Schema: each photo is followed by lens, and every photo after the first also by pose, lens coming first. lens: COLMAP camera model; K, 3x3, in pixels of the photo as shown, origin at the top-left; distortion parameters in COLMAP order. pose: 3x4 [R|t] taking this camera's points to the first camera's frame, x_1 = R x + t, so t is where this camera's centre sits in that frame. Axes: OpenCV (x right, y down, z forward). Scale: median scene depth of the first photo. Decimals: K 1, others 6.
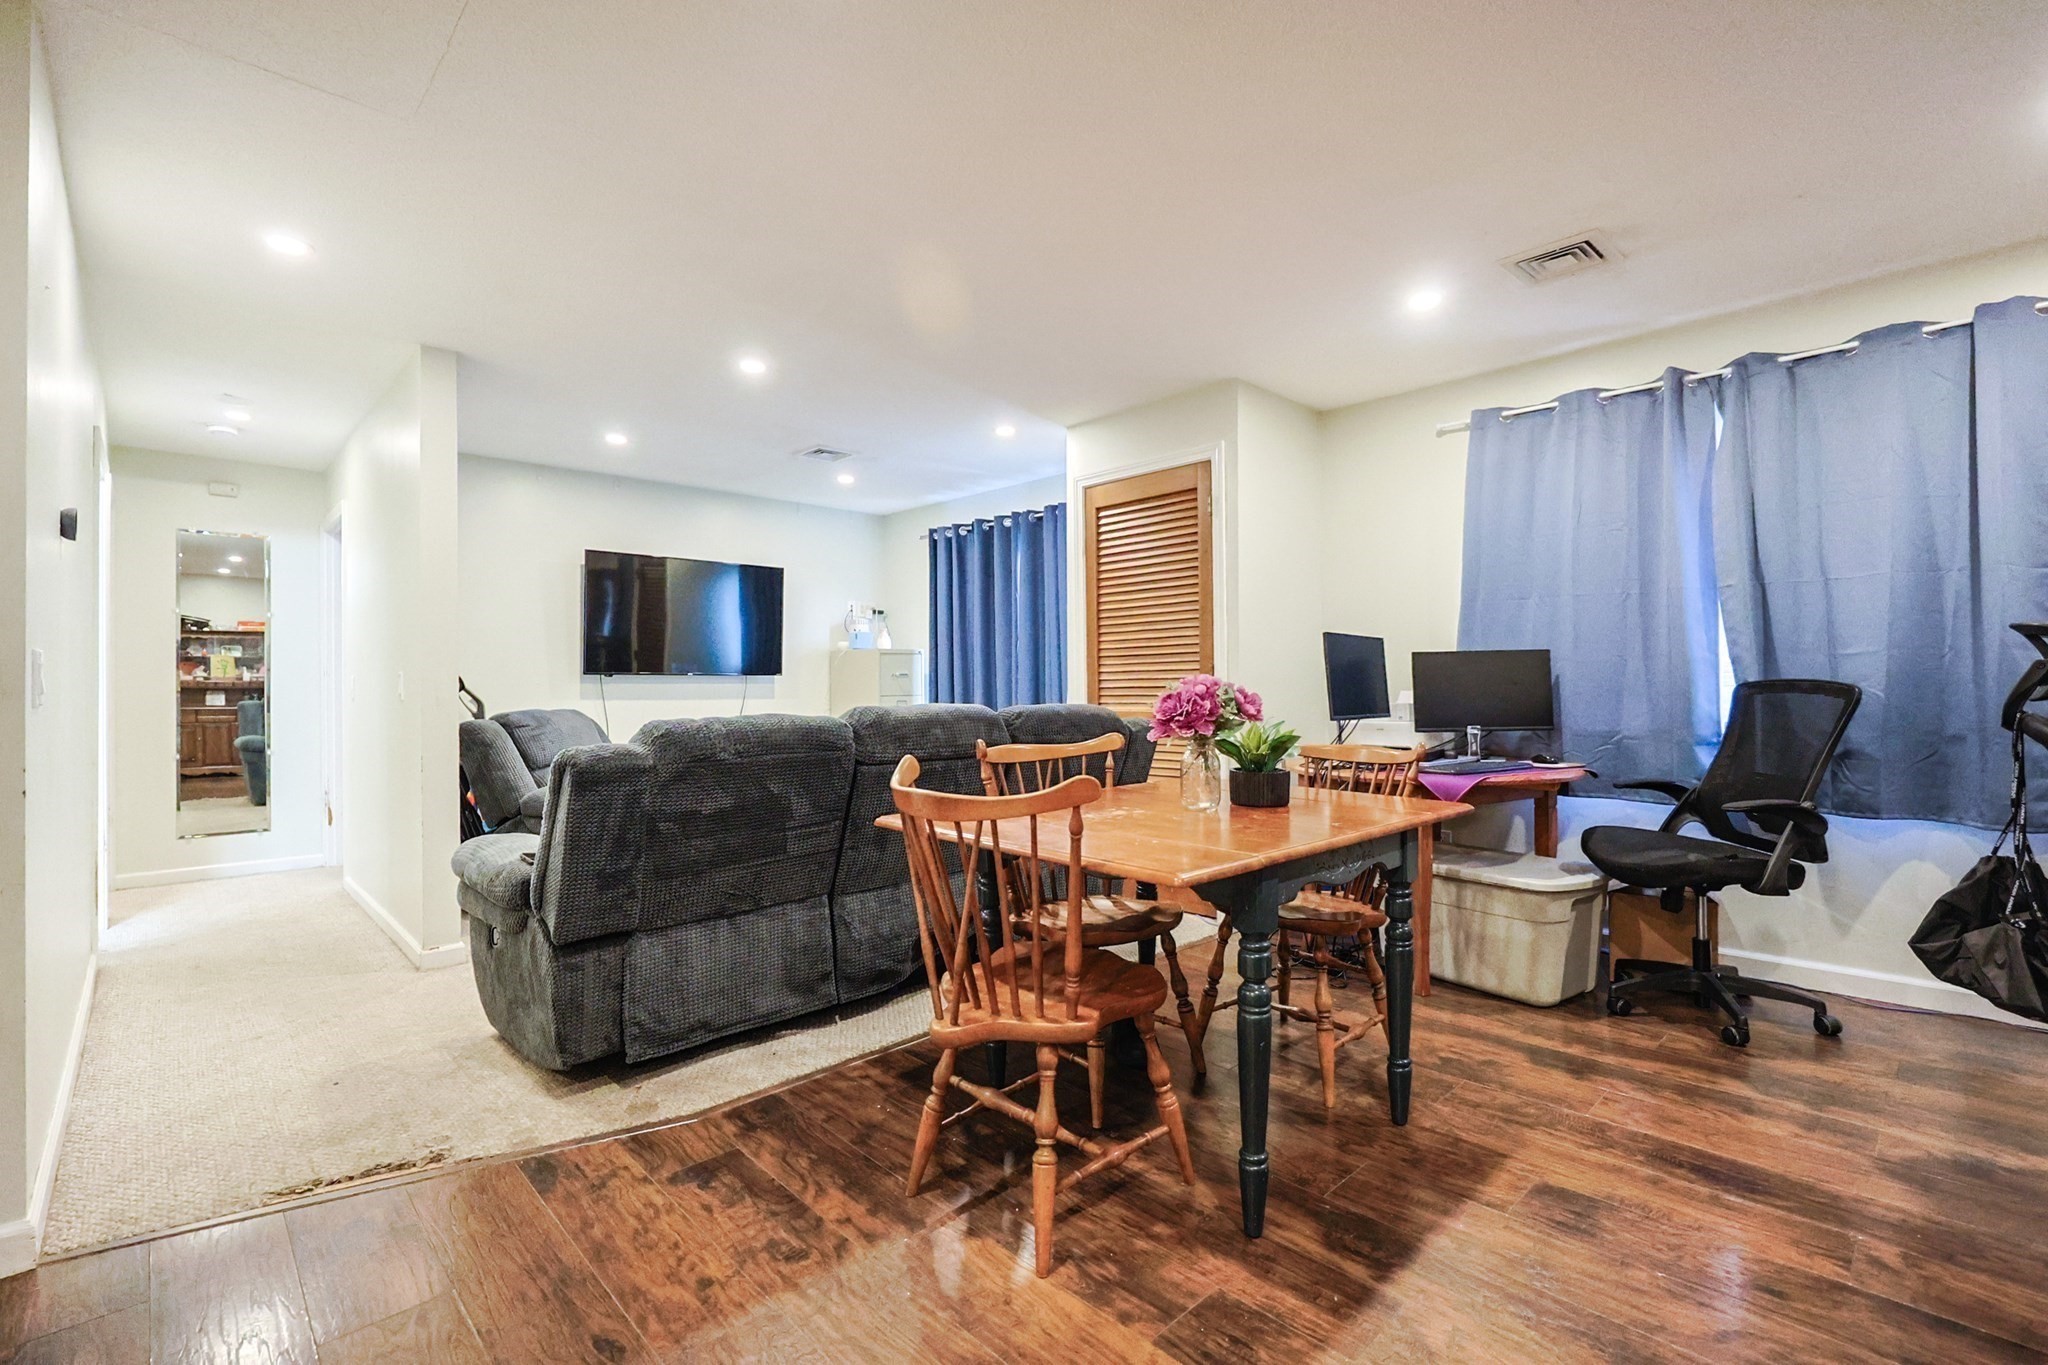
lens RADIAL K [[903.7, 0, 1027.0], [0, 903.7, 688.6], [0, 0, 1]] dist [-0.002351, -0.000651]
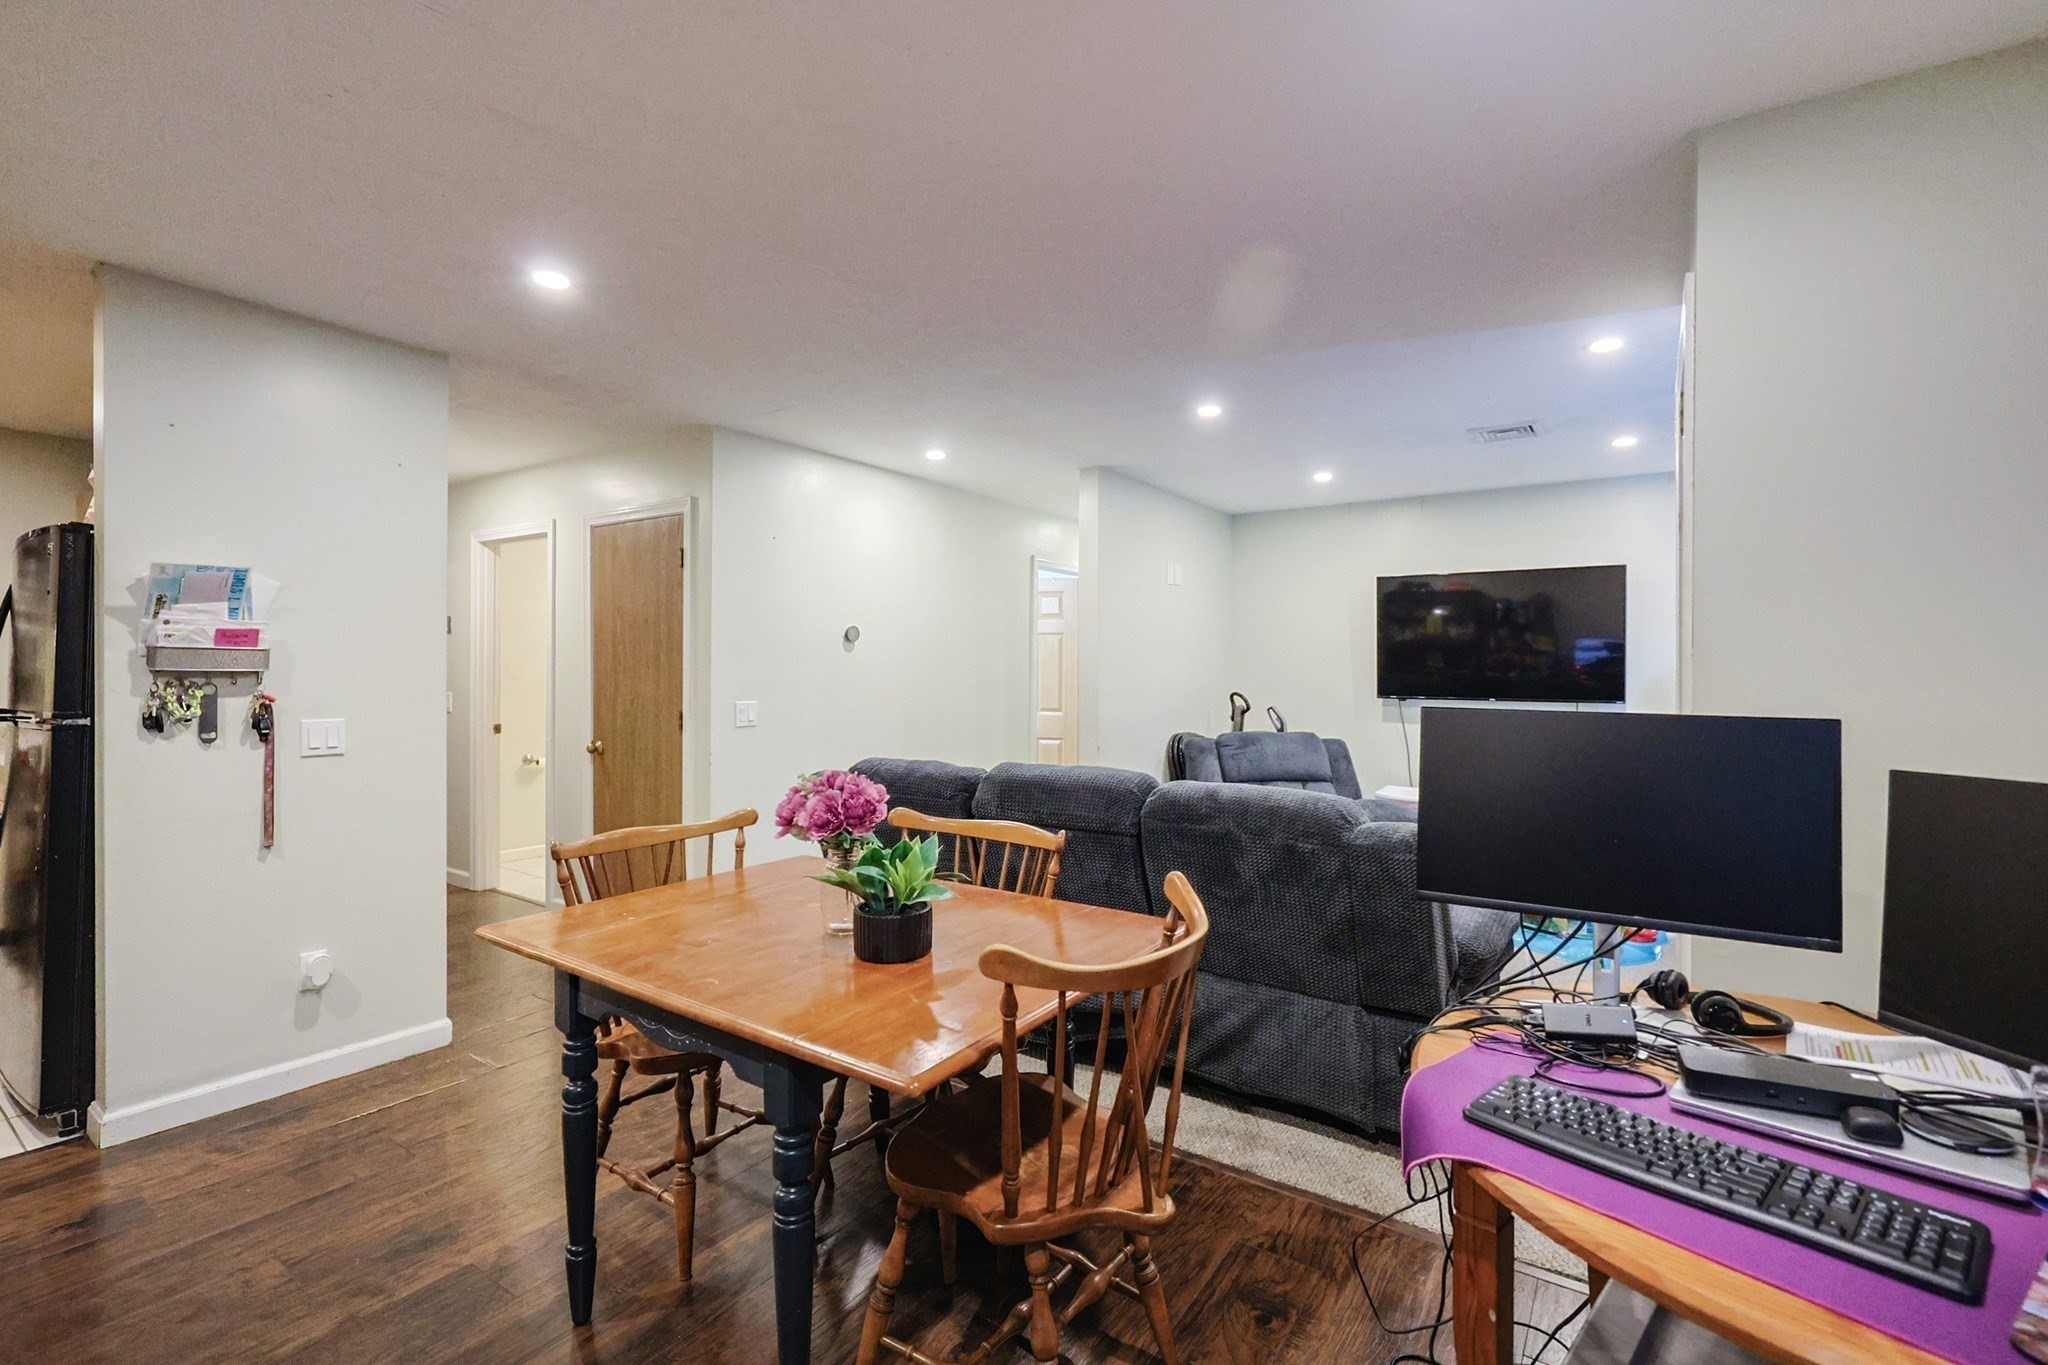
lens RADIAL K [[888.4, 0, 1043.1], [0, 888.4, 668.9], [0, 0, 1]] dist [-0.002432, 0.000010]
pose [[0.173094, 0.002799, -0.984901, 0.864296], [-0.006855, 0.999975, 0.001637, -0.091938], [0.984881, 0.006468, 0.173109, 0.870001]]
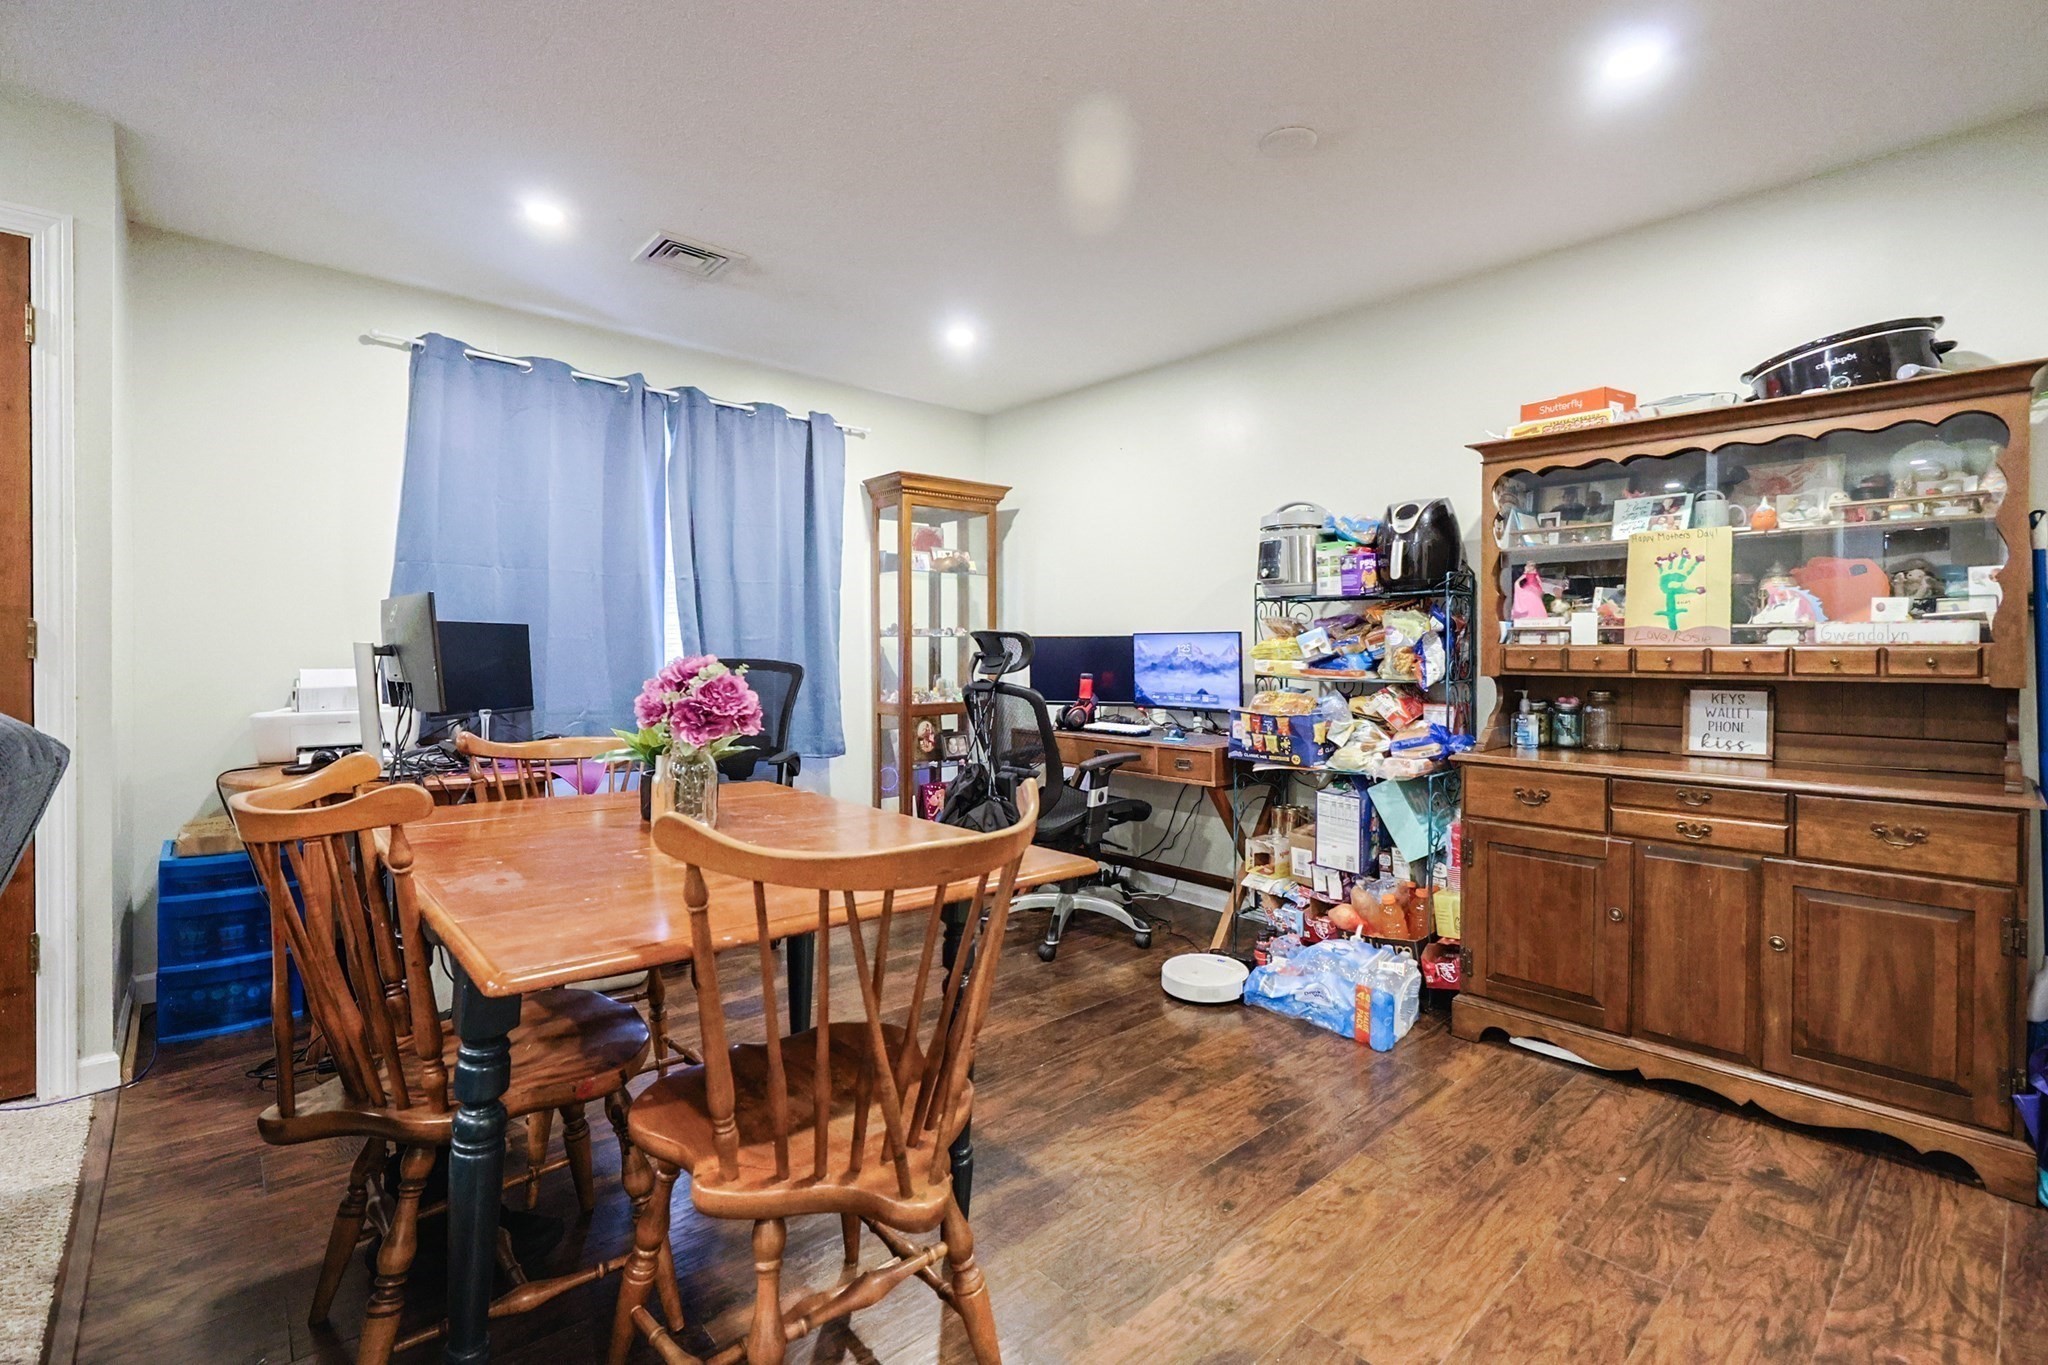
lens RADIAL K [[888.4, 0, 1043.1], [0, 888.4, 668.9], [0, 0, 1]] dist [-0.002432, 0.000010]
pose [[0.014940, -0.019215, 0.999704, -0.443274], [-0.008770, 0.999774, 0.019348, -0.023819], [-0.999850, -0.009057, 0.014768, 0.573663]]
